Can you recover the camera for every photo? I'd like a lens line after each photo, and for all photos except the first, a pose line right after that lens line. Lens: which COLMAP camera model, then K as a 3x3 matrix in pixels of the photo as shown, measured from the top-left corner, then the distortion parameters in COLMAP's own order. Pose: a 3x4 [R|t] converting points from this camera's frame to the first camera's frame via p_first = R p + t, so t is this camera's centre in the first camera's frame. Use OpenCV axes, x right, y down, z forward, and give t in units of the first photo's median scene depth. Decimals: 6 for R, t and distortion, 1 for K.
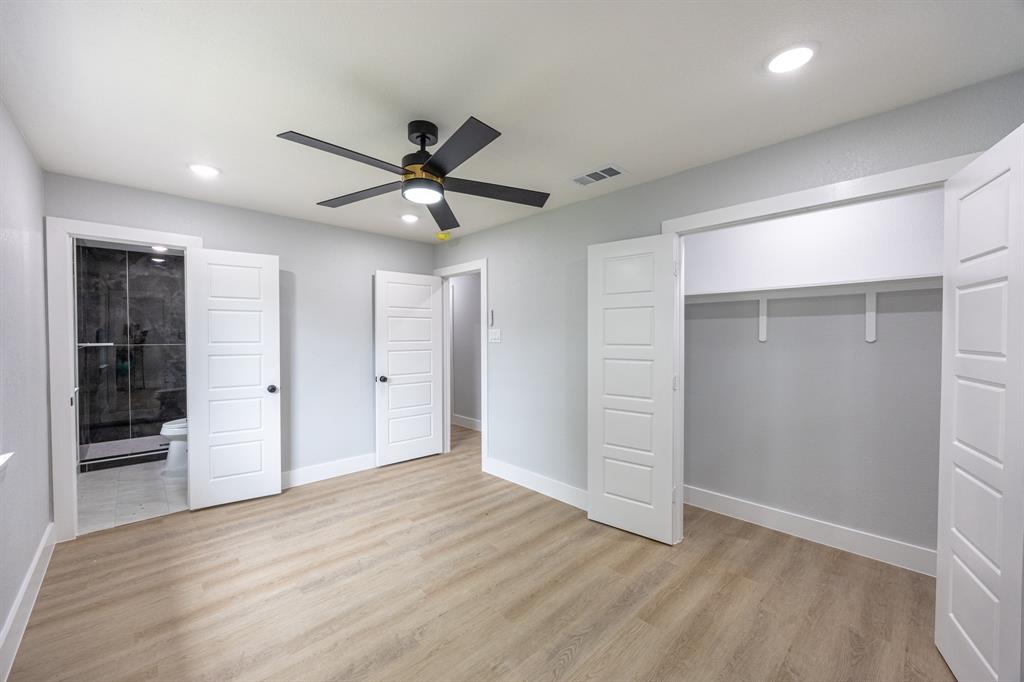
lens RADIAL K [[388.6, 0, 512.0], [0, 388.6, 341.0], [0, 0, 1]] dist [0.001230, 0.000102]
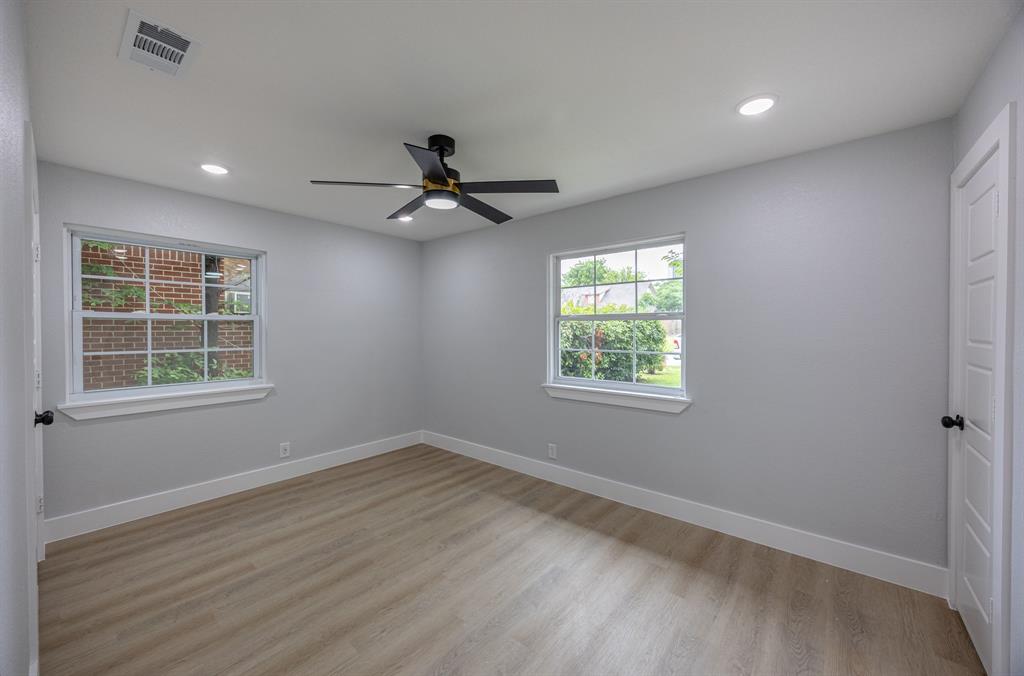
lens RADIAL K [[387.5, 0, 512.0], [0, 387.5, 338.0], [0, 0, 1]] dist [0.000154, 0.000024]
pose [[-0.994577, 0.002037, -0.103981, -0.256166], [-0.001249, 0.999502, 0.031527, -0.019748], [0.103993, 0.031486, -0.994079, 1.750322]]
